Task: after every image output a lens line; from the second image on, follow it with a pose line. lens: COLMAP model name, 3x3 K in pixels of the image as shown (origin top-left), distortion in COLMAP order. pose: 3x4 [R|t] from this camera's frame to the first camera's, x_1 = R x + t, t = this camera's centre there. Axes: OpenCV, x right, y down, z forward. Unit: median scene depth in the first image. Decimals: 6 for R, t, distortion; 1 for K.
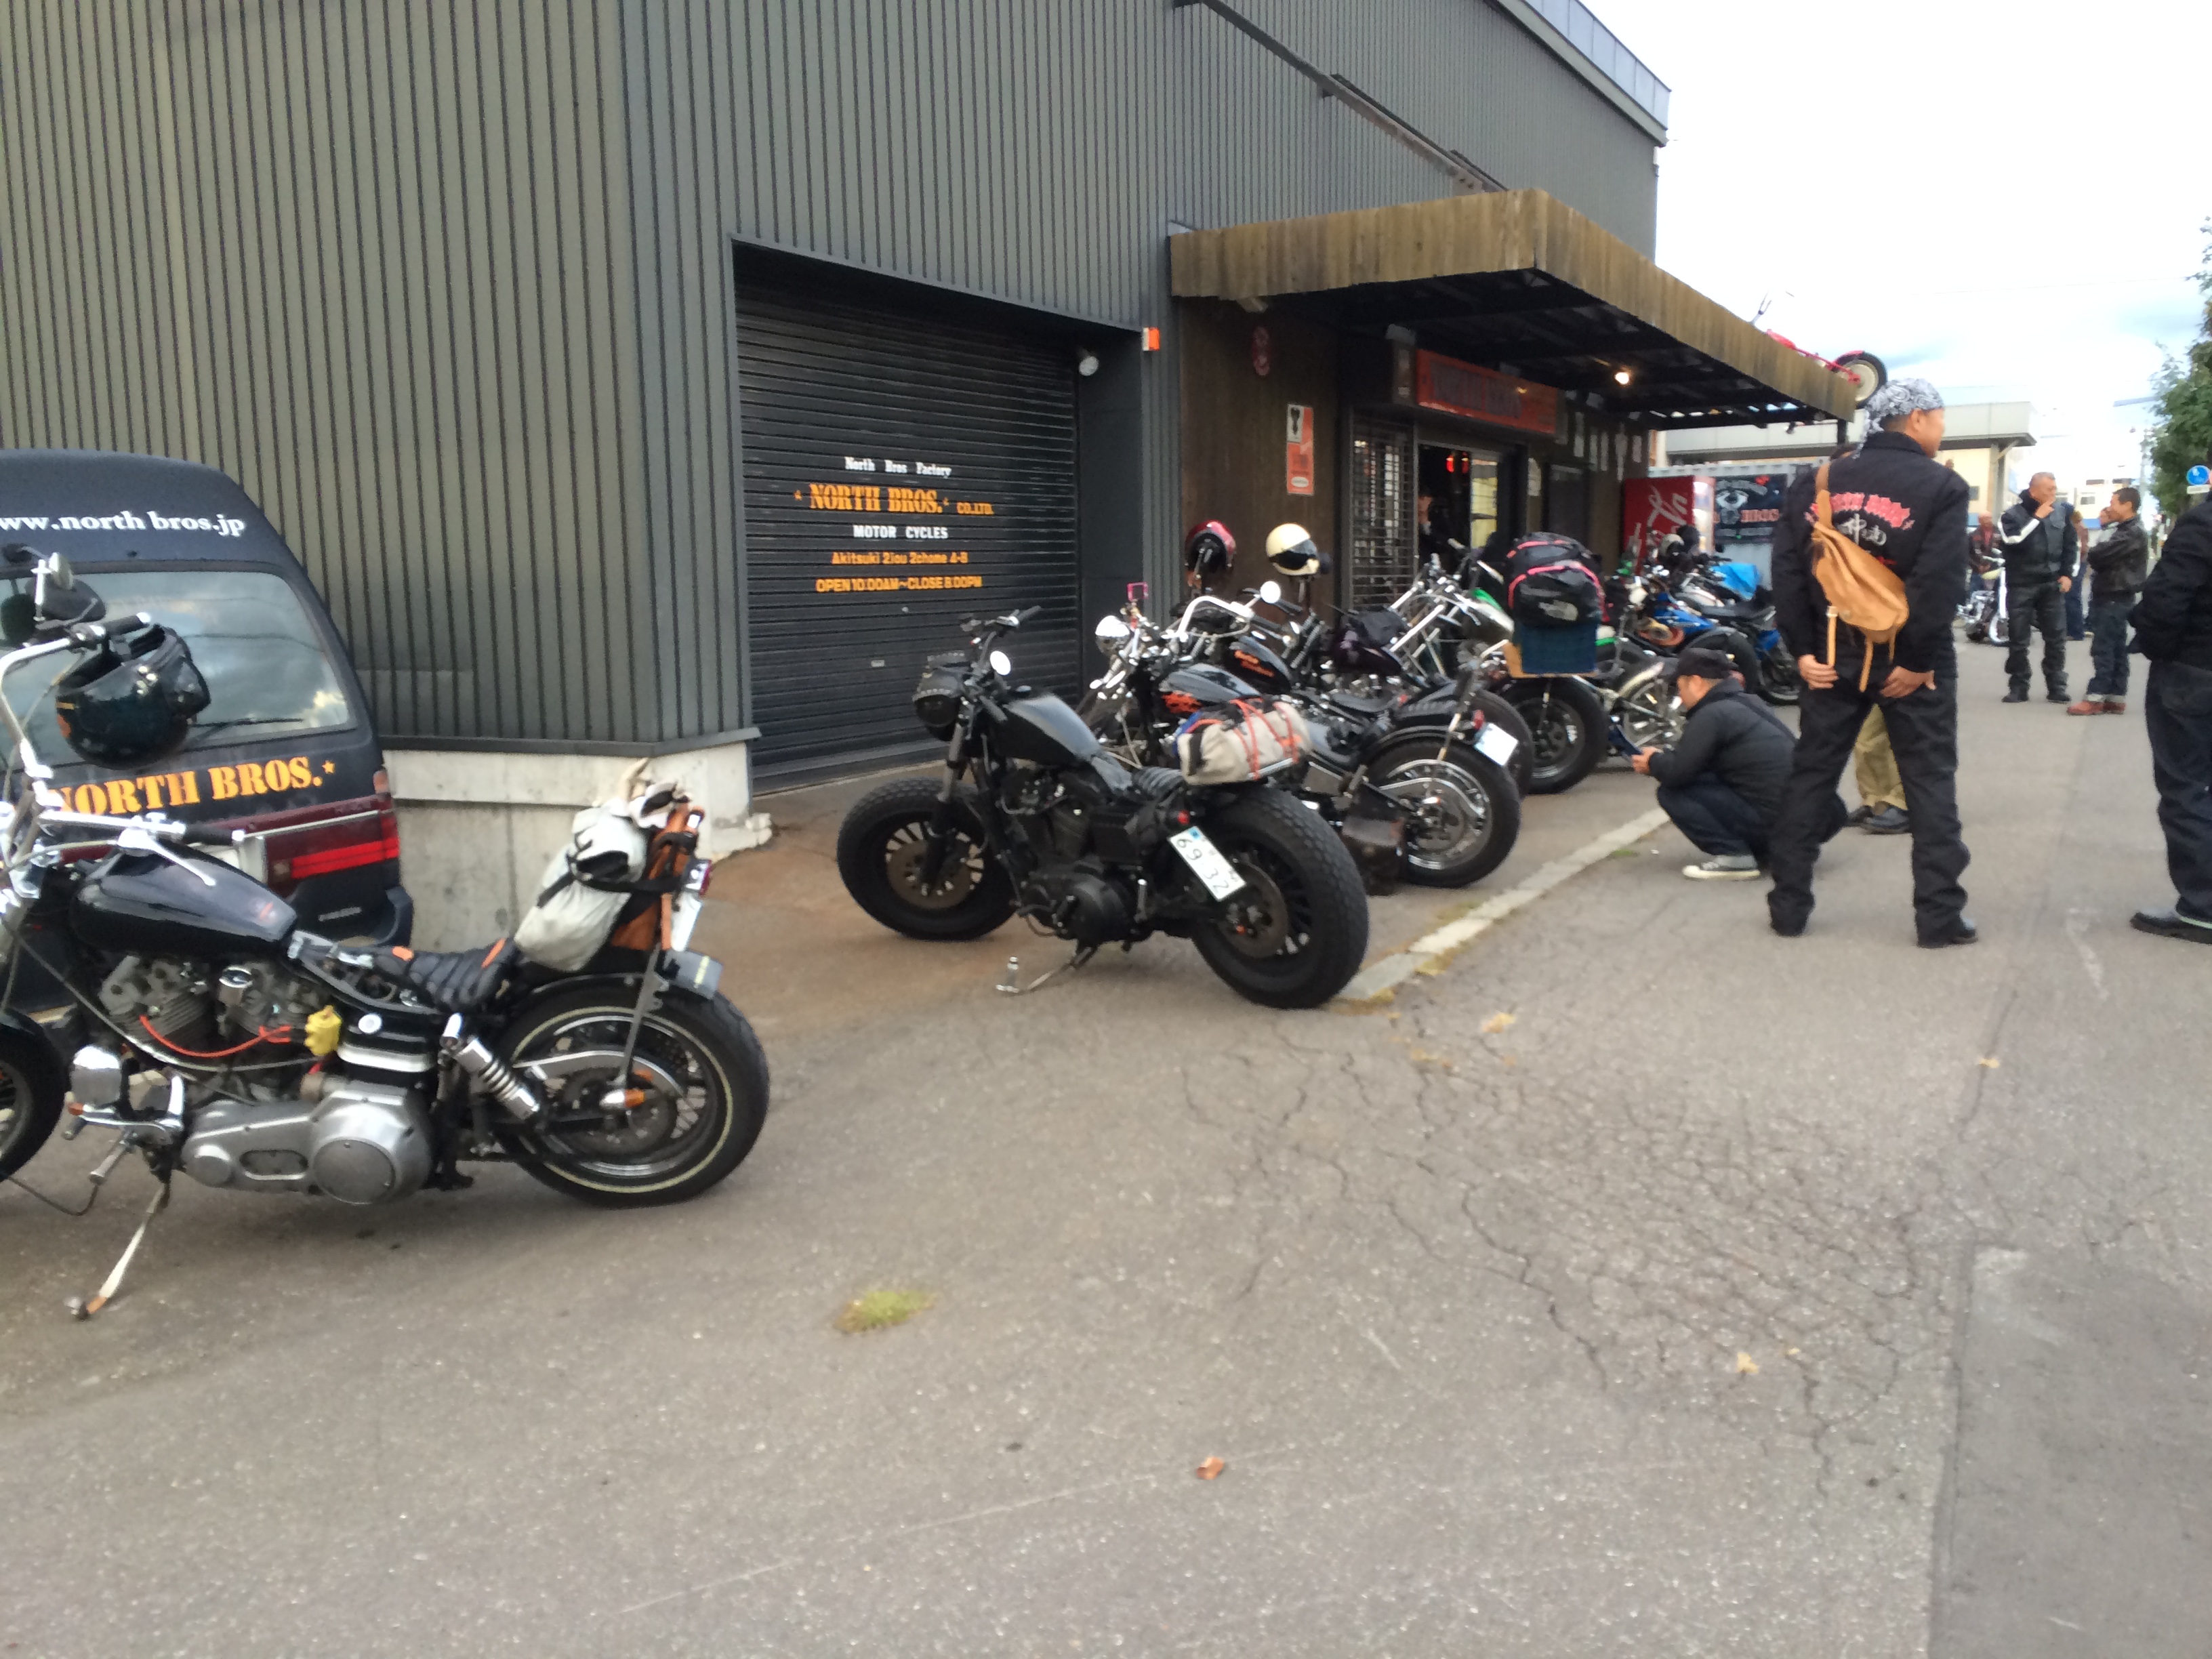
lens RADIAL K [[1890.0, 0, 1094.2], [0, 1890.0, 816.5], [0, 0, 1]] dist [0.096861, -0.130093]
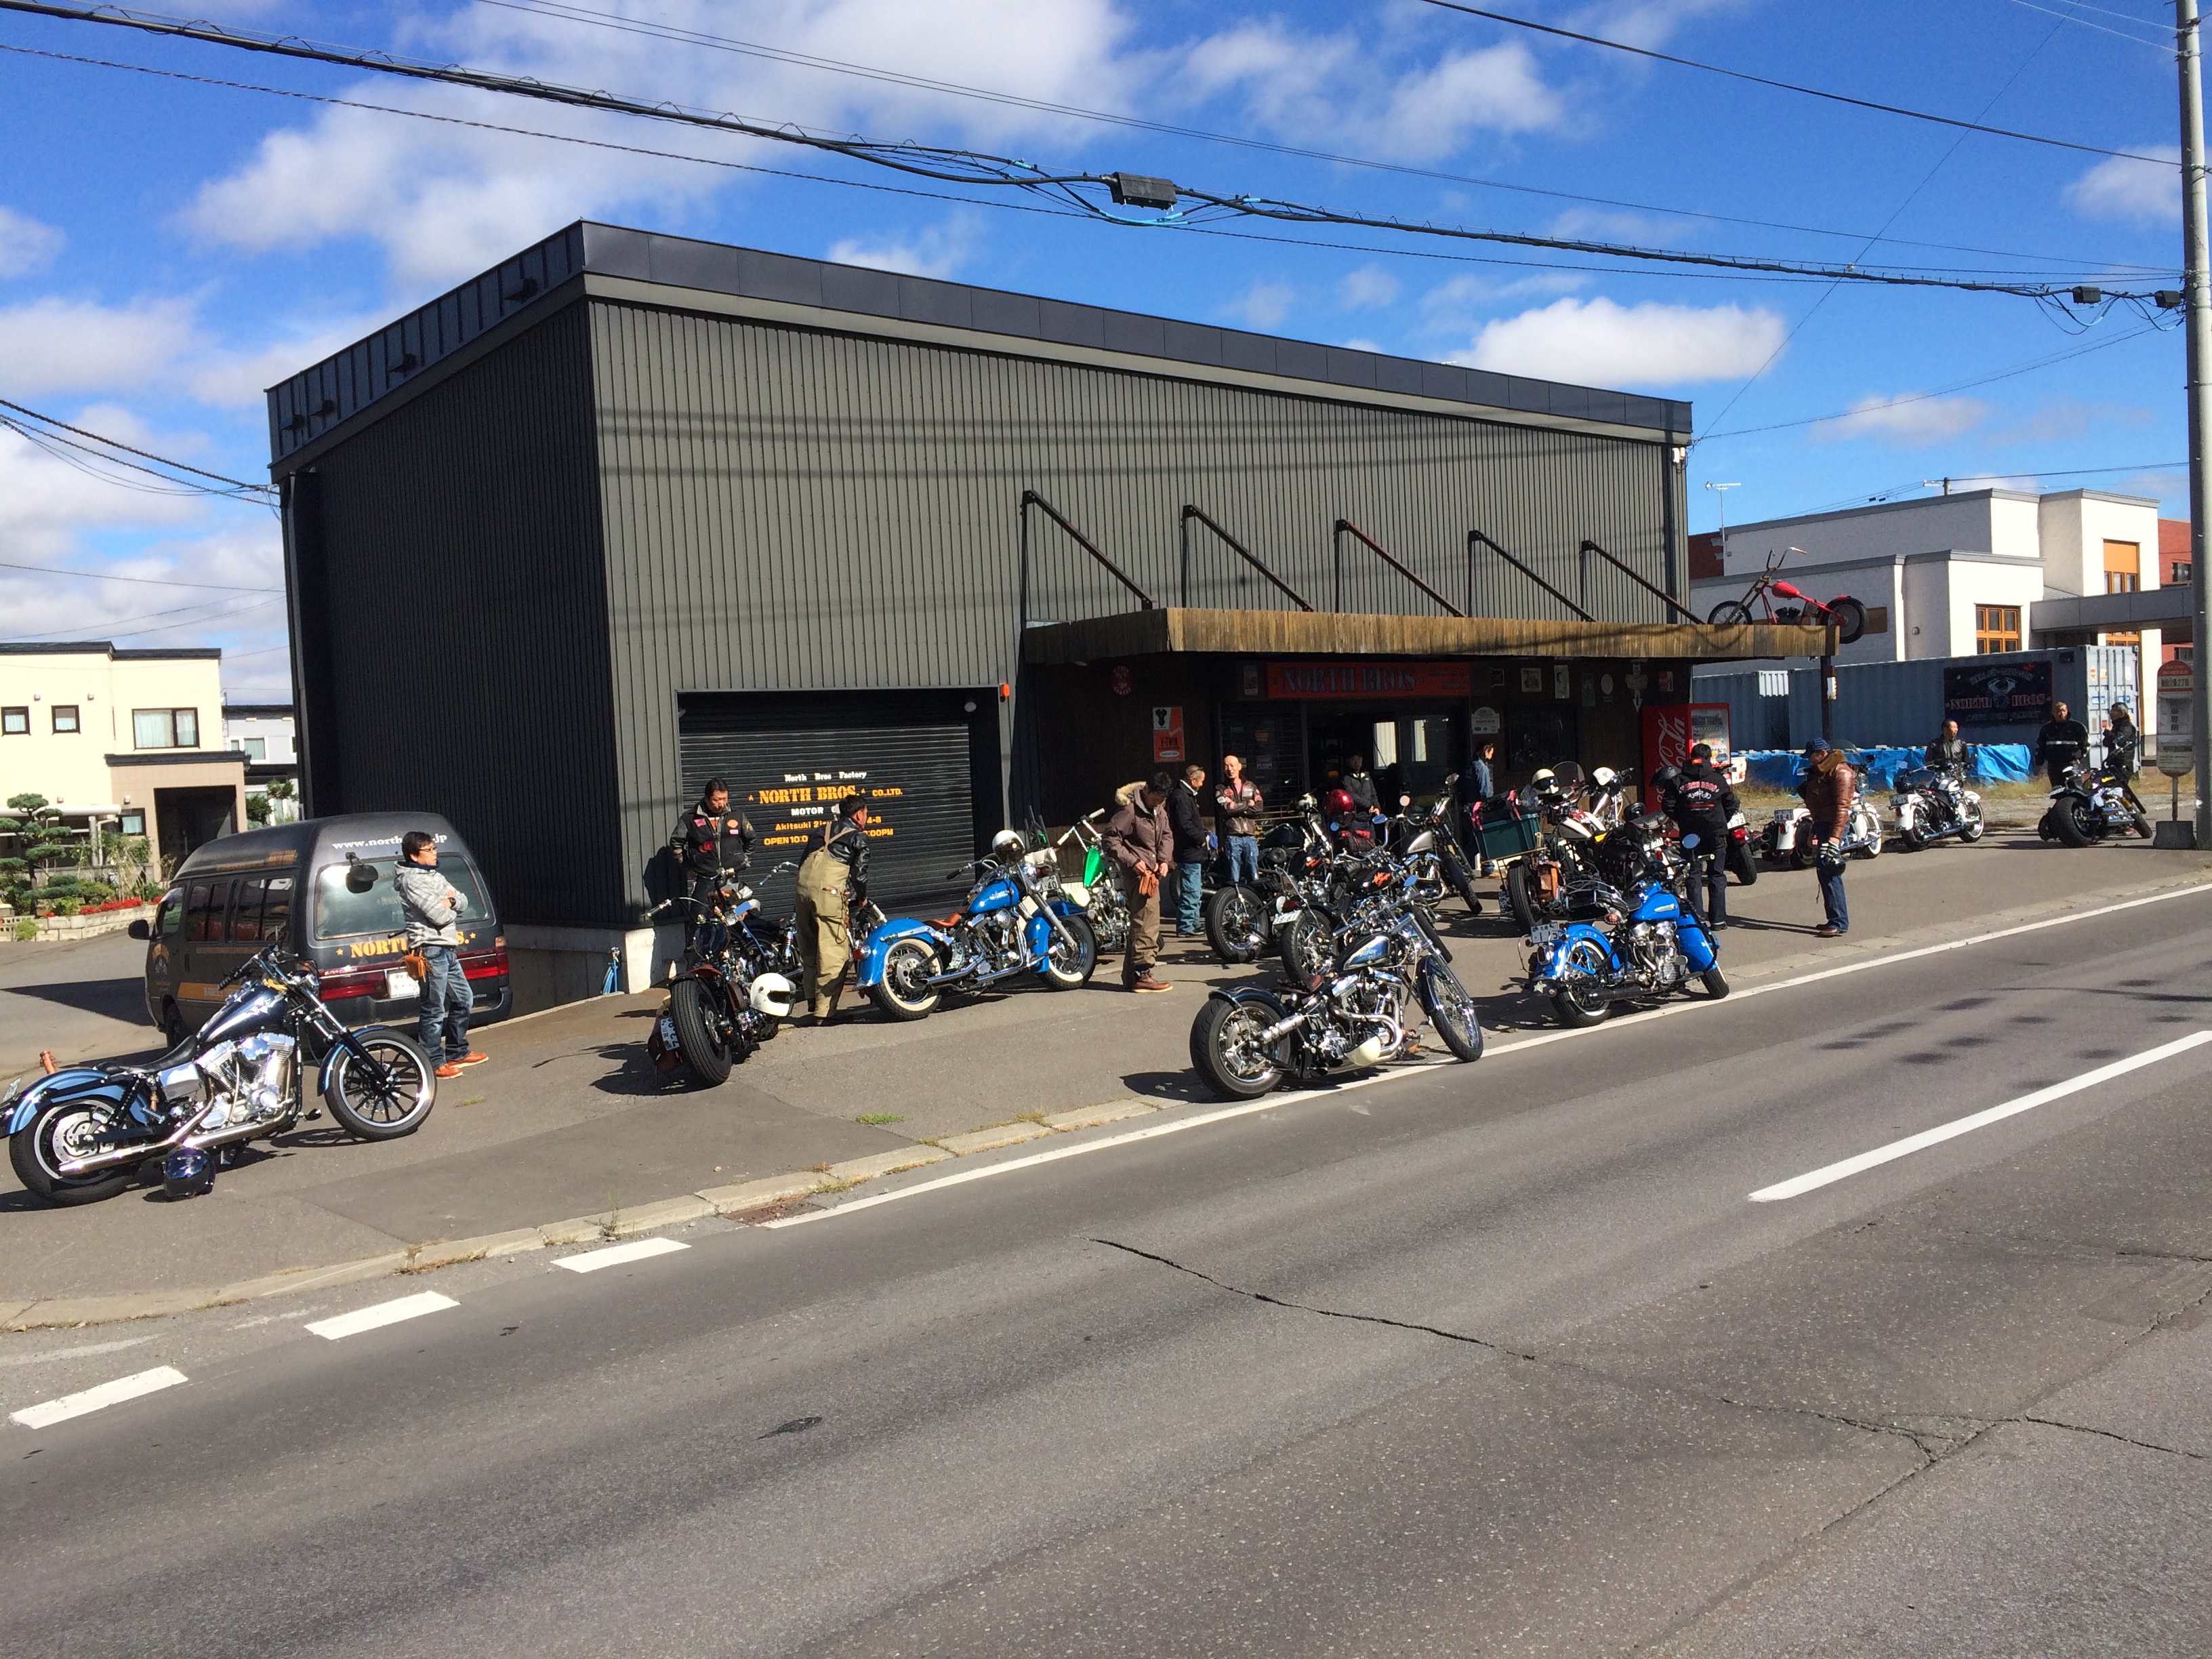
lens RADIAL K [[1920.7, 0, 1106.1], [0, 1920.7, 821.5], [0, 0, 1]] dist [0.065690, 0.000954]
pose [[0.941229, -0.023024, -0.336984, 0.799609], [-0.005669, 0.996457, -0.083915, 0.021164], [0.337722, 0.080893, 0.937763, -0.700983]]
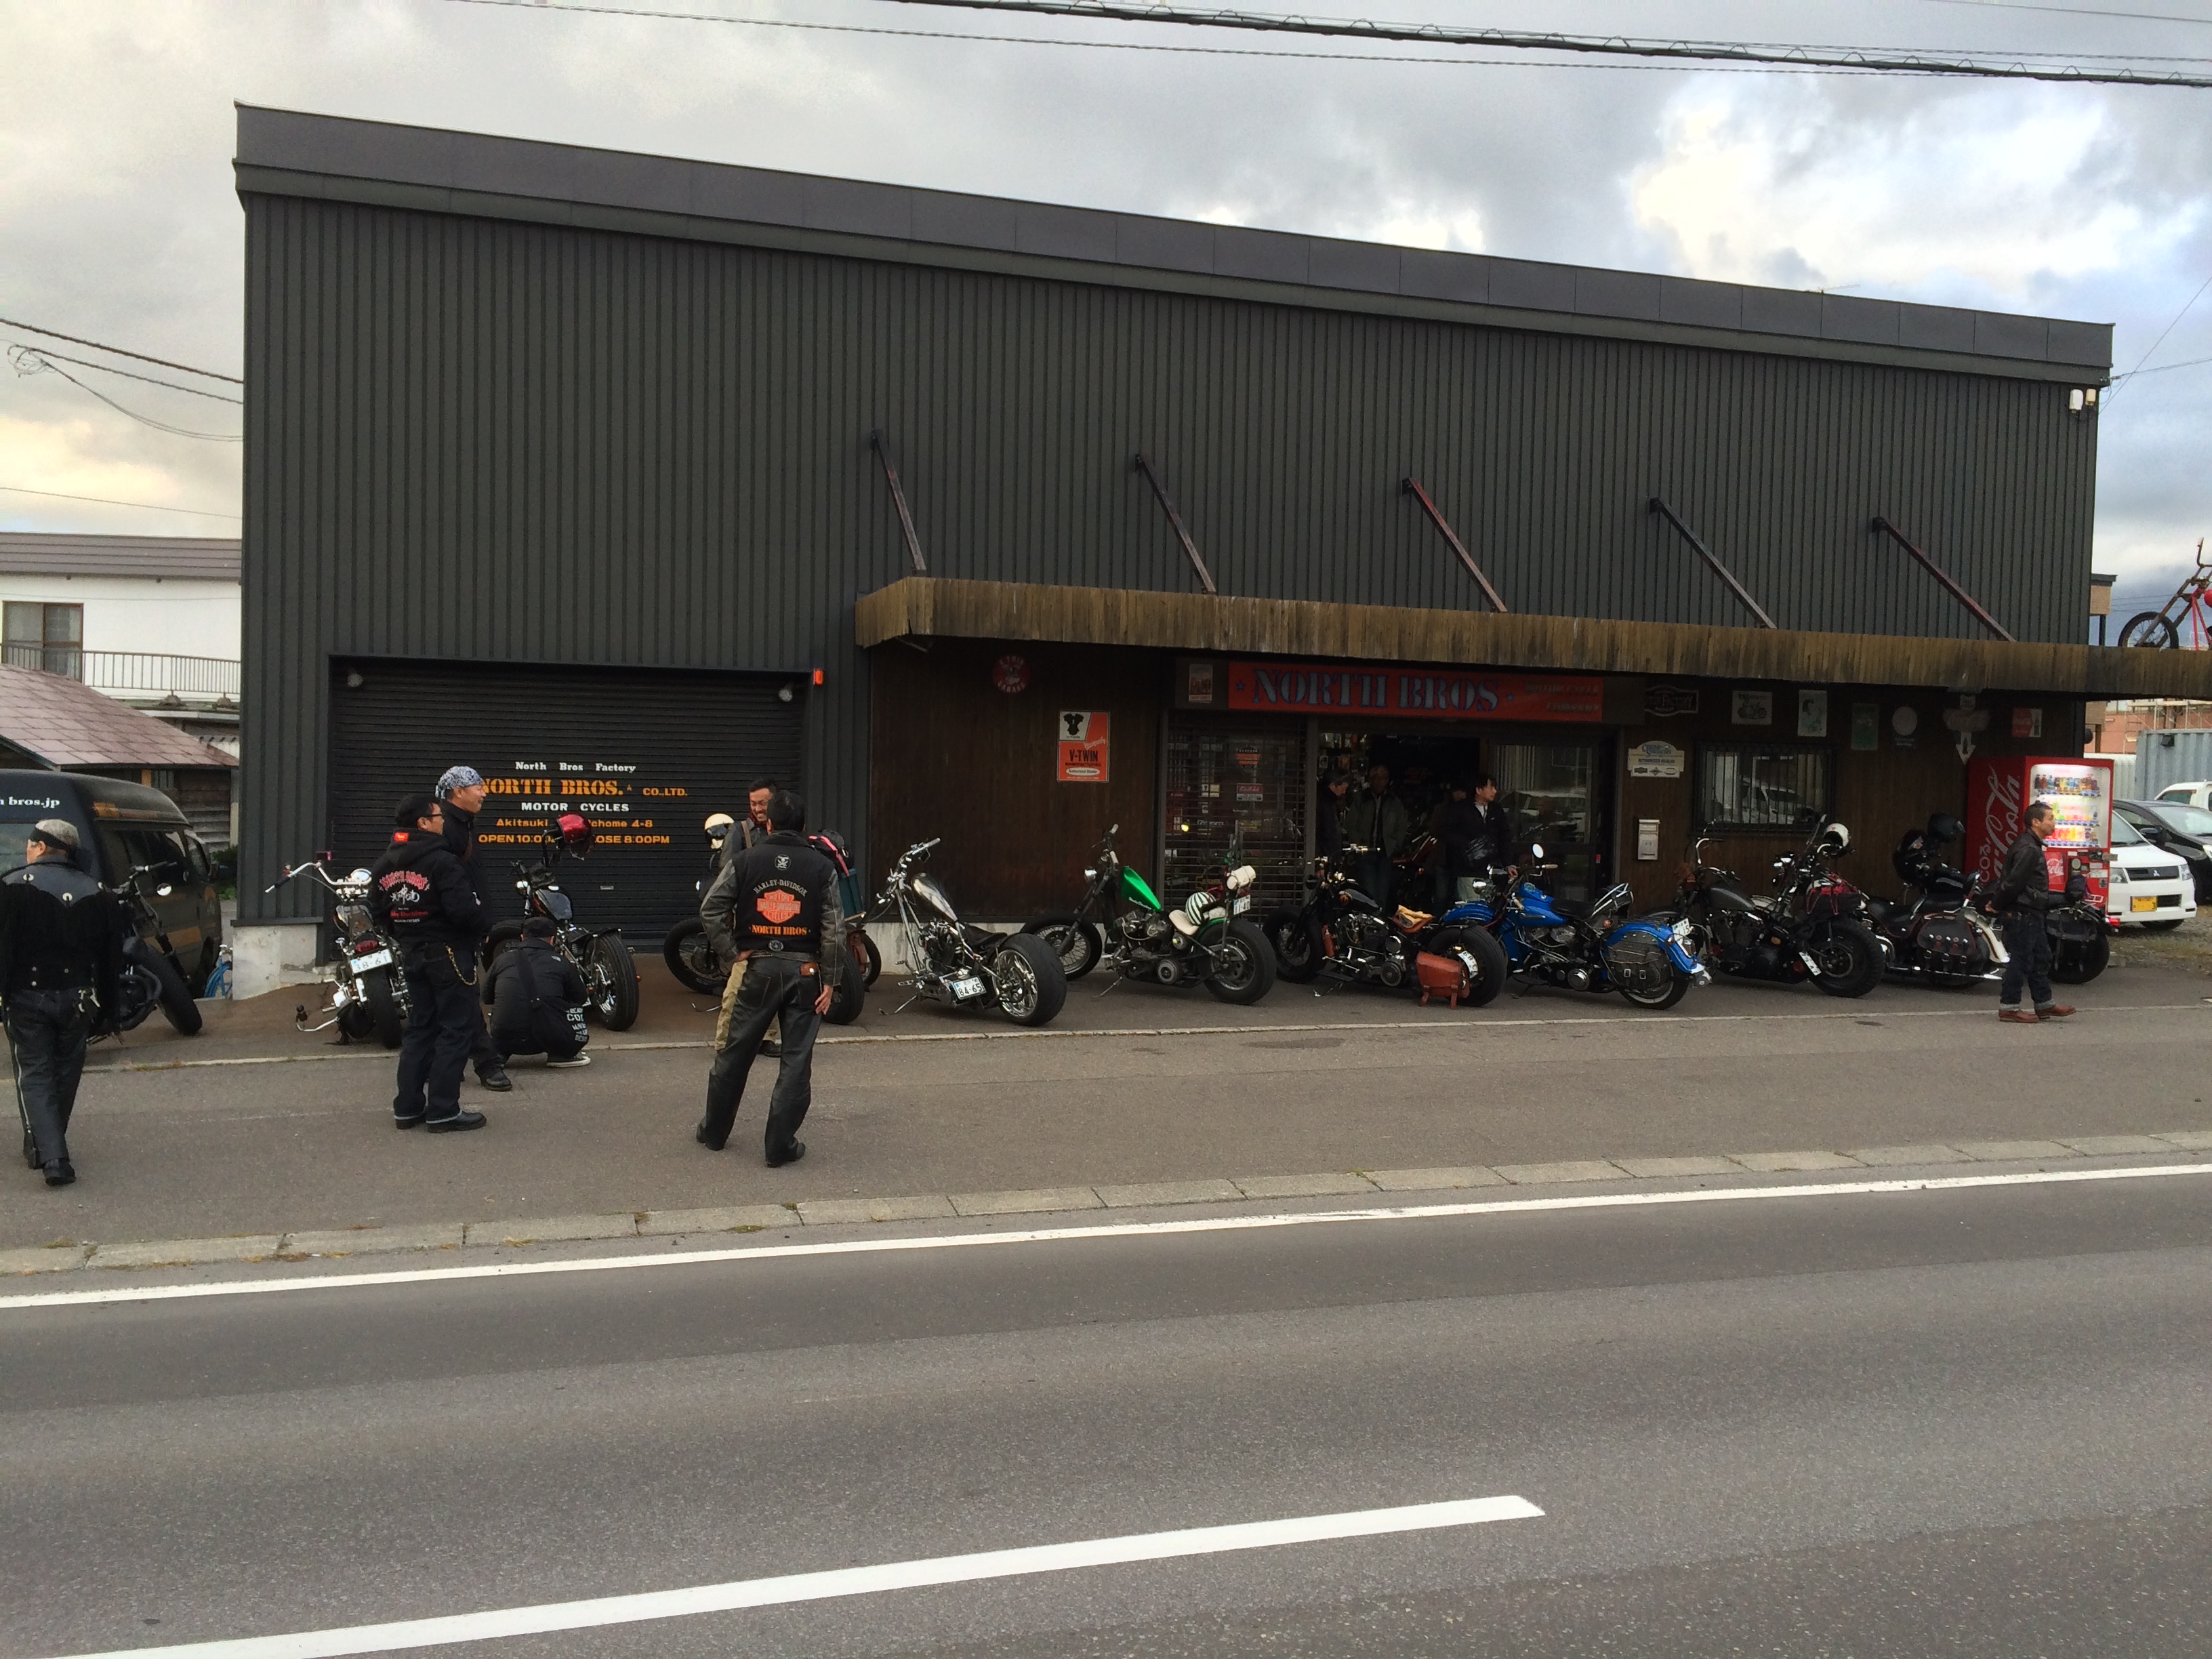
lens RADIAL K [[1890.0, 0, 1094.2], [0, 1890.0, 816.5], [0, 0, 1]] dist [0.096861, -0.130093]
pose [[0.718493, 0.045222, -0.694063, 1.301215], [-0.119904, 0.990998, -0.059555, -0.098442], [0.685121, 0.126011, 0.717447, 0.155707]]
